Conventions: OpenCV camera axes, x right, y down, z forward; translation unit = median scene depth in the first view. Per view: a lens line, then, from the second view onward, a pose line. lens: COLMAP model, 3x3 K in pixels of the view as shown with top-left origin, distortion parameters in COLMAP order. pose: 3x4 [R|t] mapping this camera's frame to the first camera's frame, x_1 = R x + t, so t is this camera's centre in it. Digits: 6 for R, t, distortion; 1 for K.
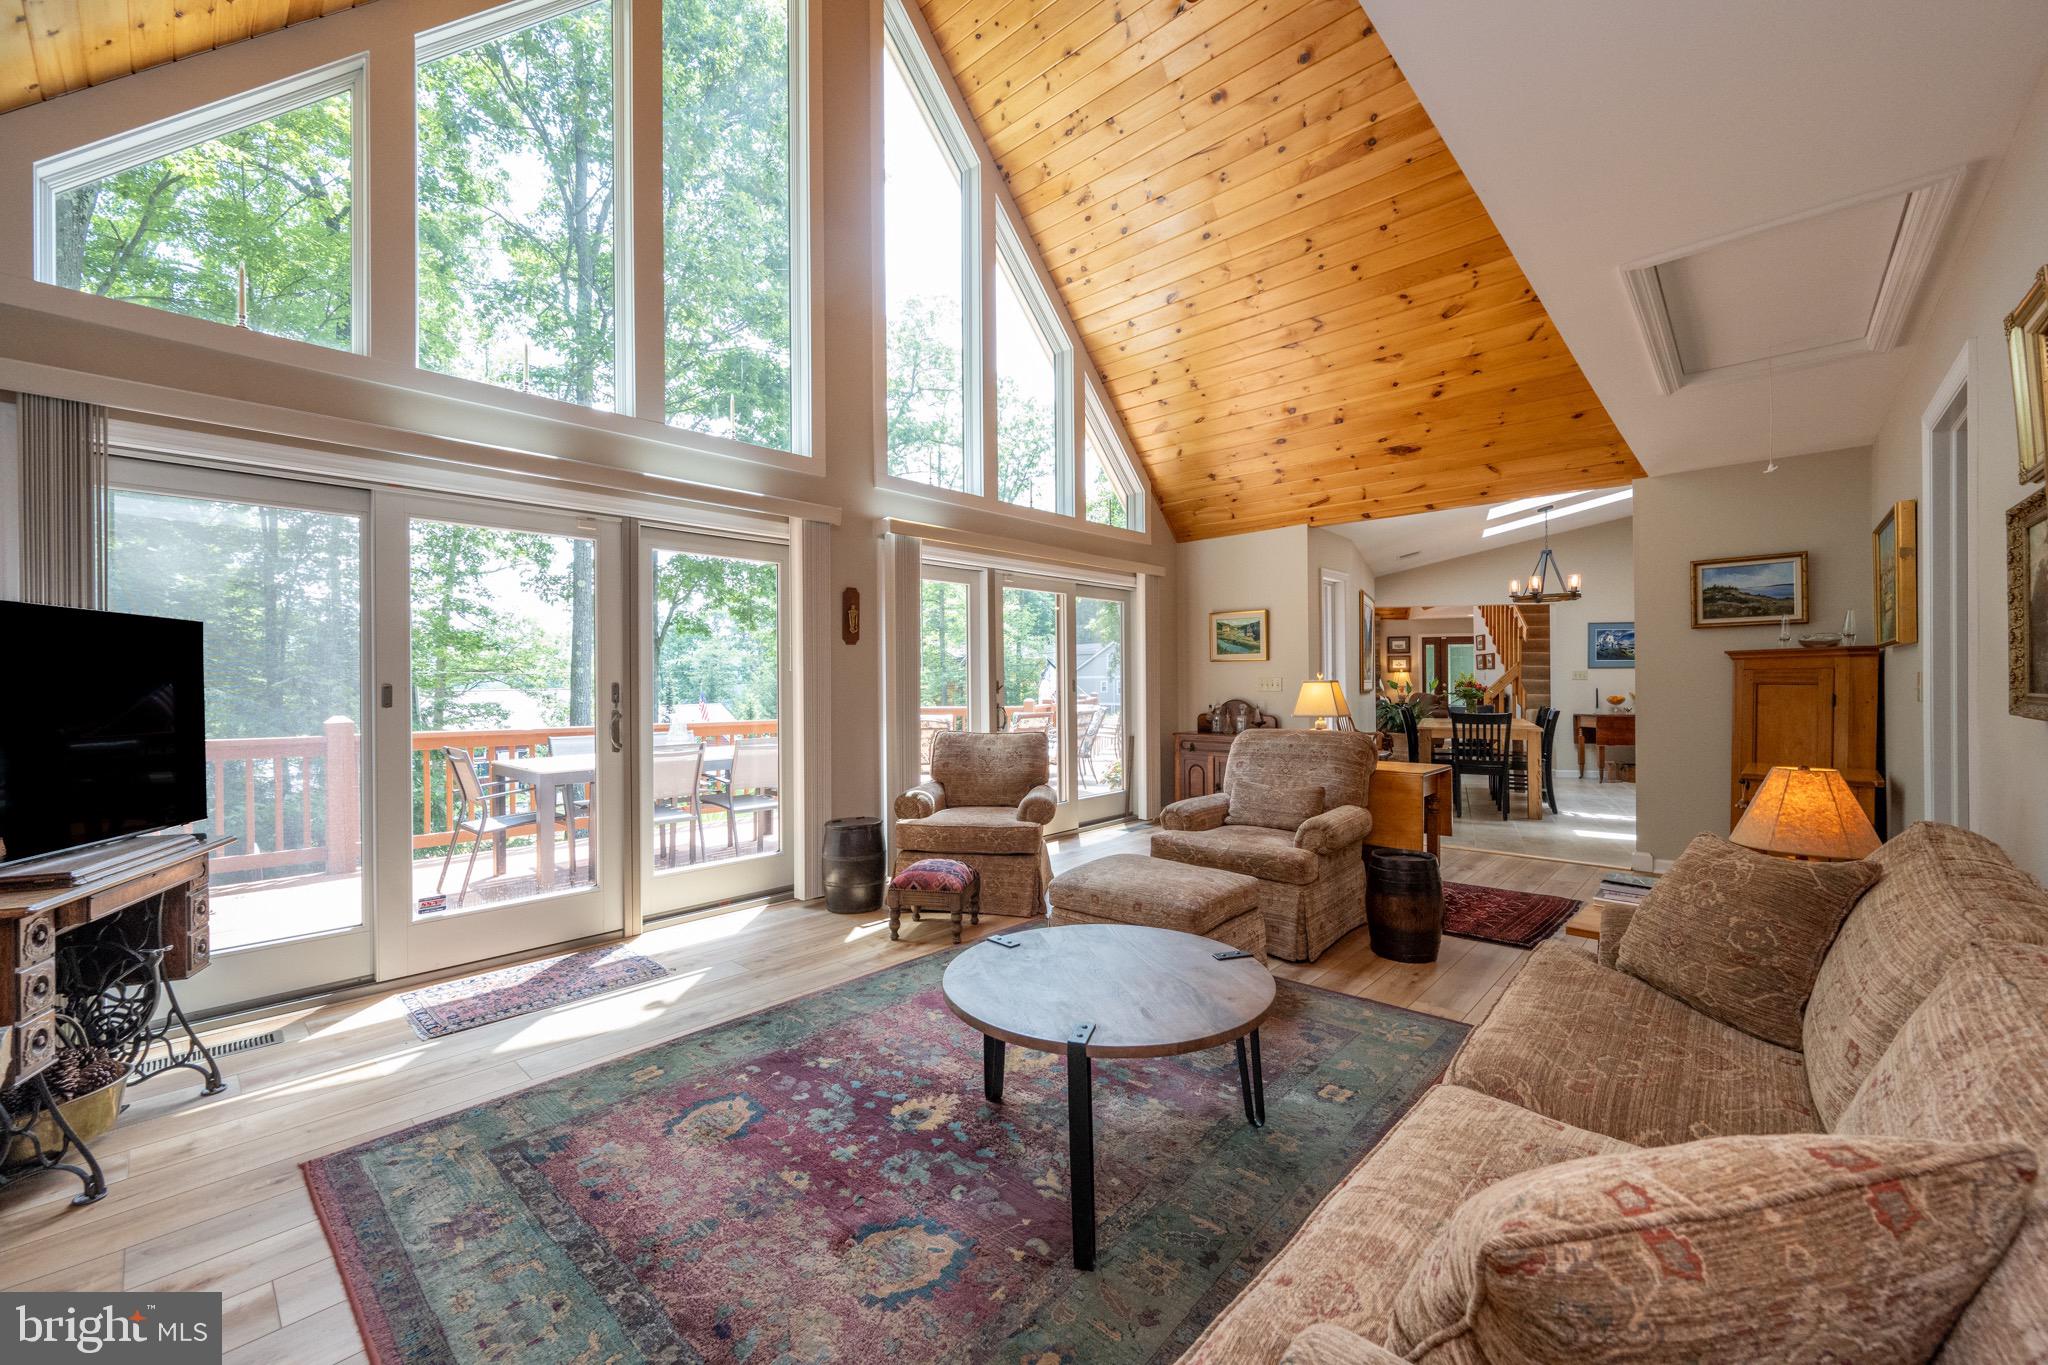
lens RADIAL K [[844.0, 0, 1012.4], [0, 844.0, 675.2], [0, 0, 1]] dist [0.001027, 0.000102]
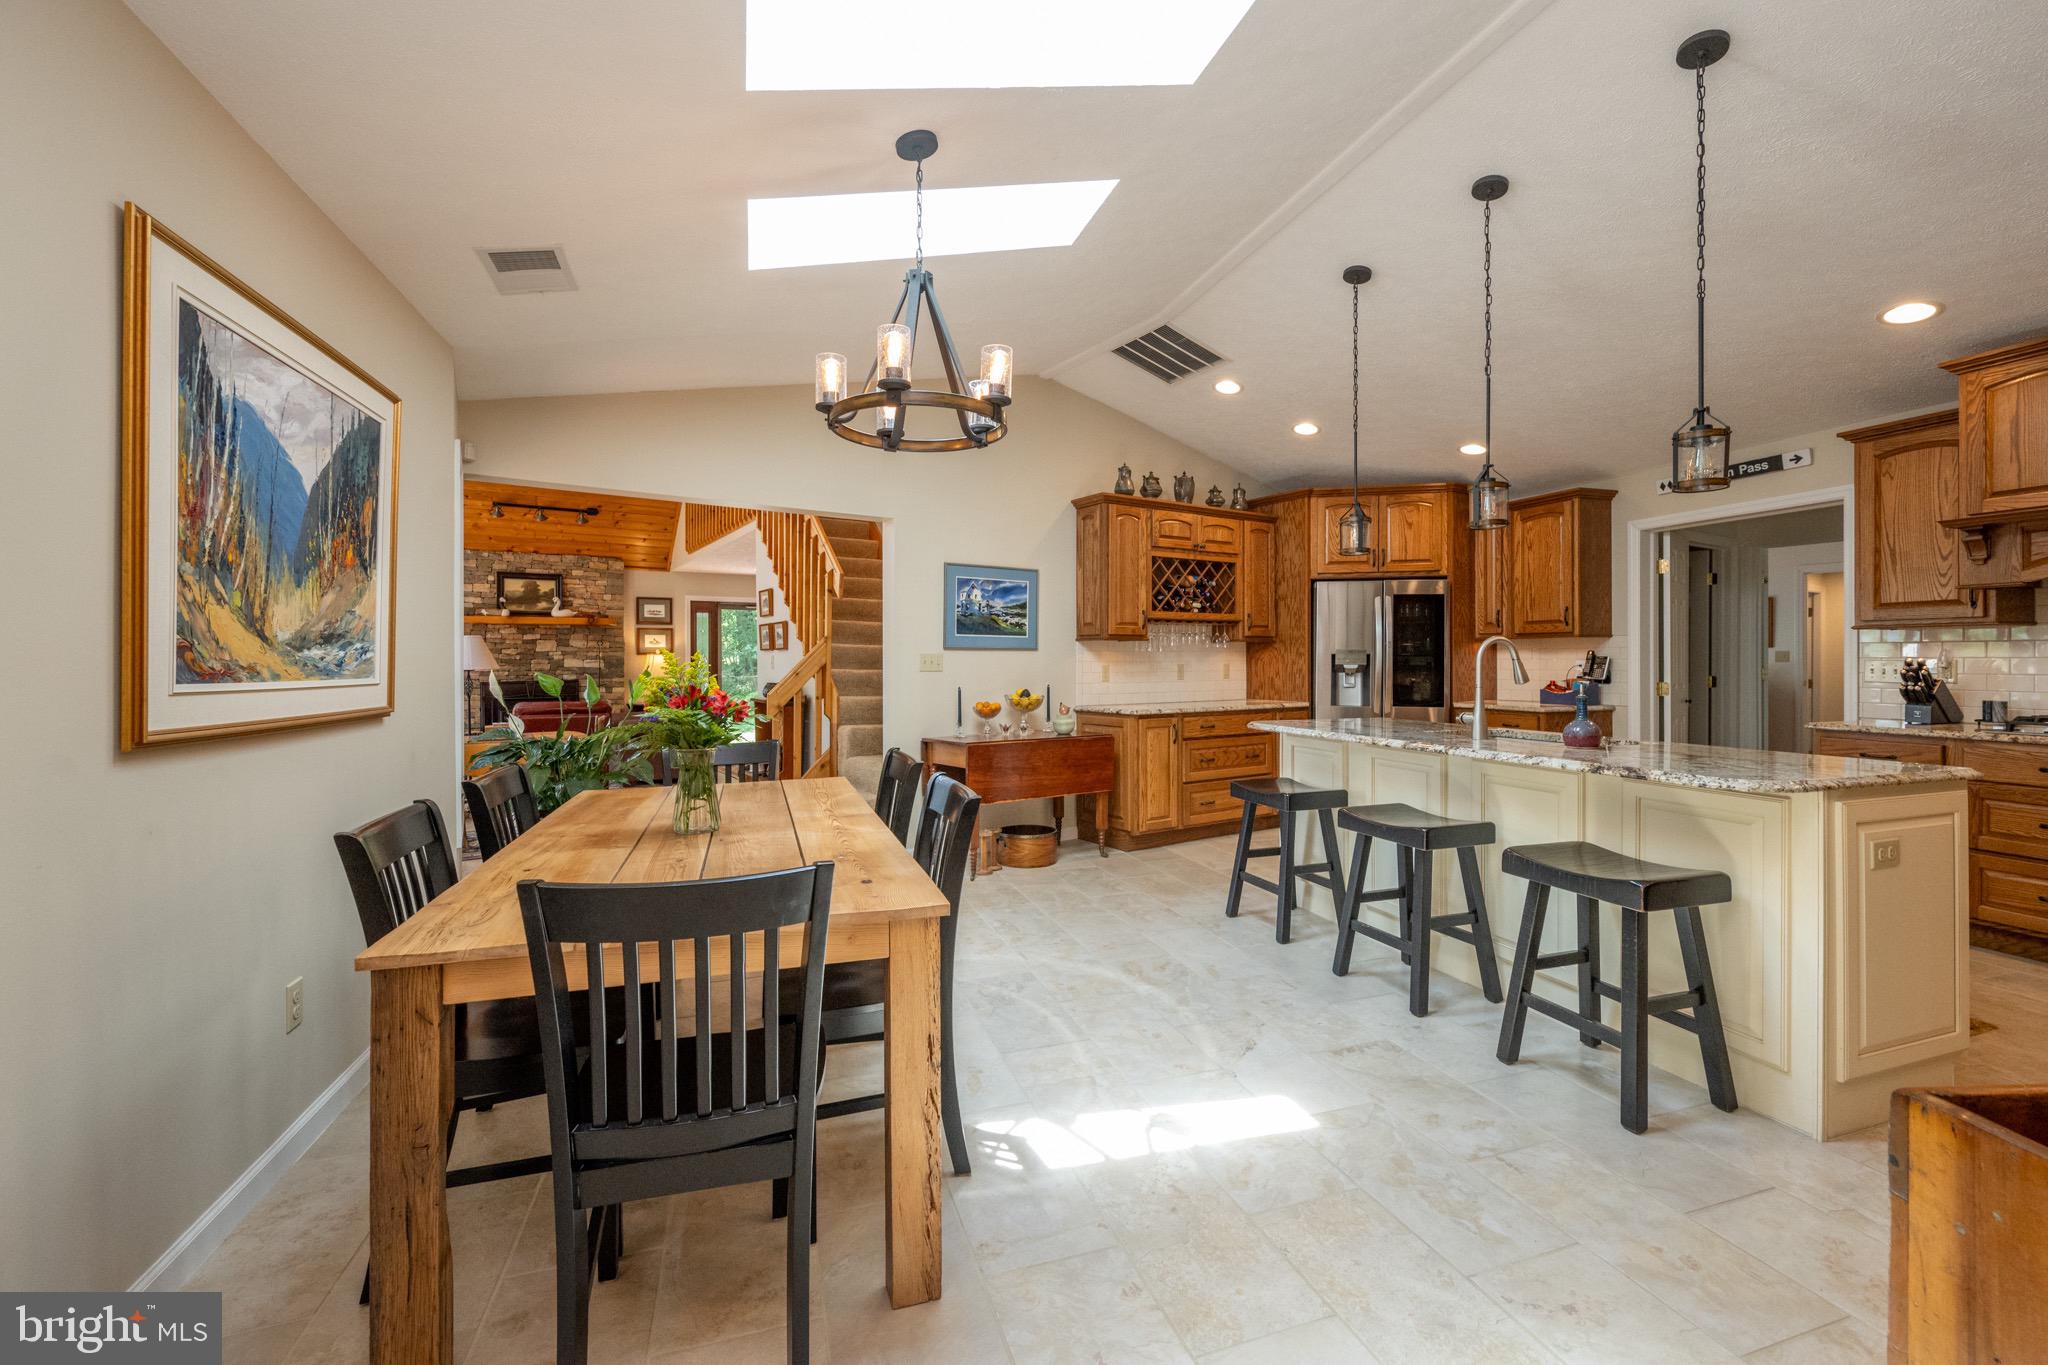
lens RADIAL K [[844.0, 0, 1009.4], [0, 844.0, 643.9], [0, 0, 1]] dist [0.001027, 0.000102]
pose [[0.720101, 0.018382, 0.693626, 0.307175], [-0.007227, 0.999793, -0.018994, -0.001945], [-0.693832, 0.008665, 0.720085, 0.526515]]
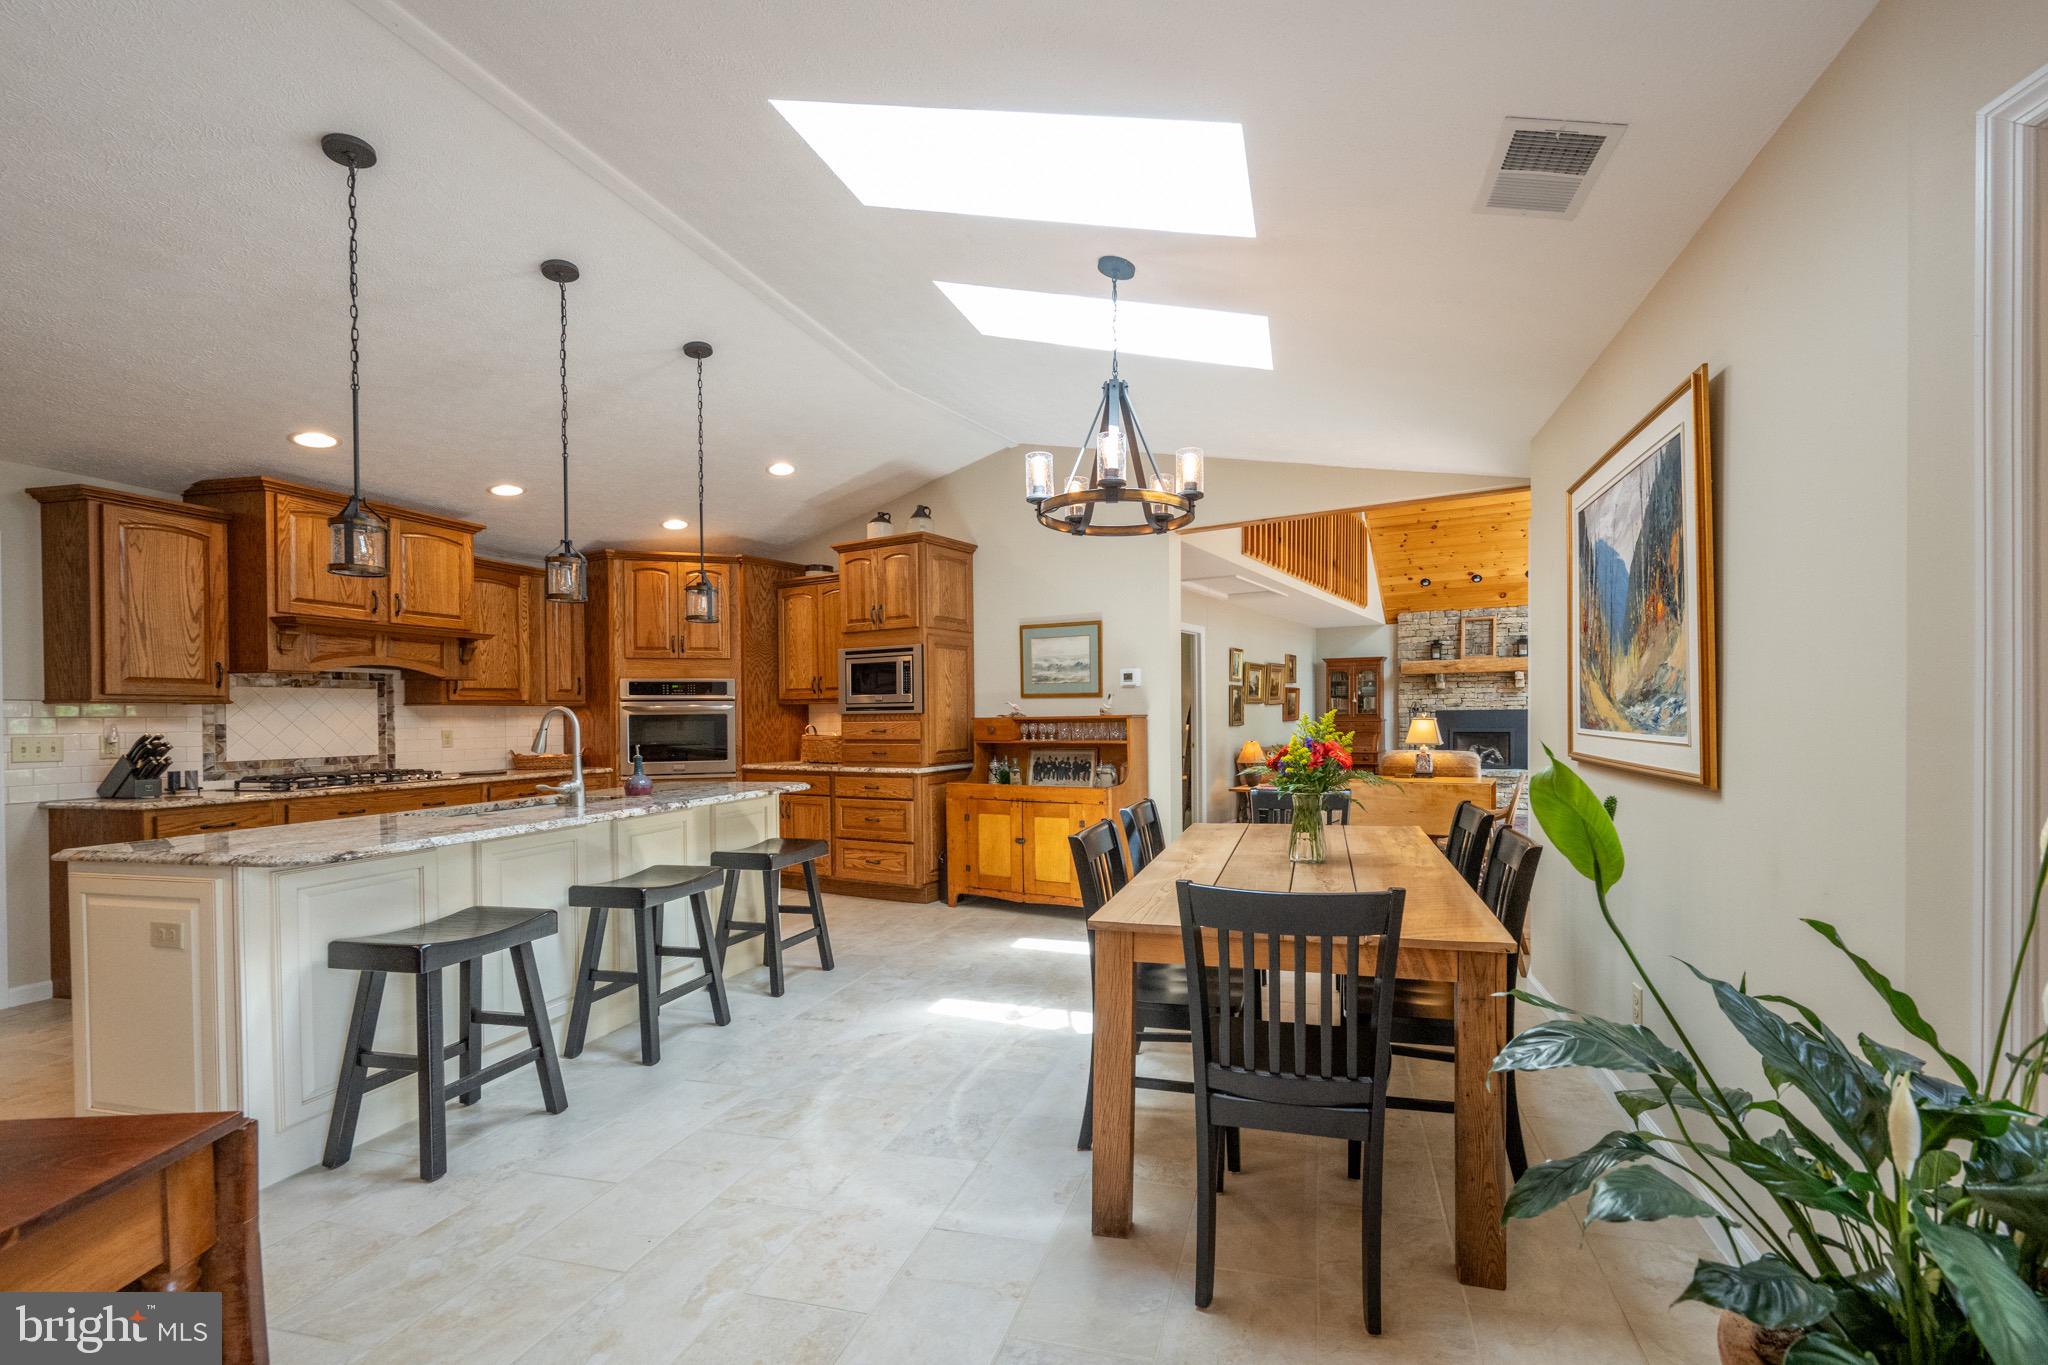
lens RADIAL K [[844.6, 0, 1093.6], [0, 844.6, 718.5], [0, 0, 1]] dist [0.002302, 0.000024]
pose [[-0.977642, 0.020017, -0.209321, 0.505371], [0.020696, 0.999785, -0.001054, -0.002647], [0.209255, -0.005362, -0.977846, 0.950721]]
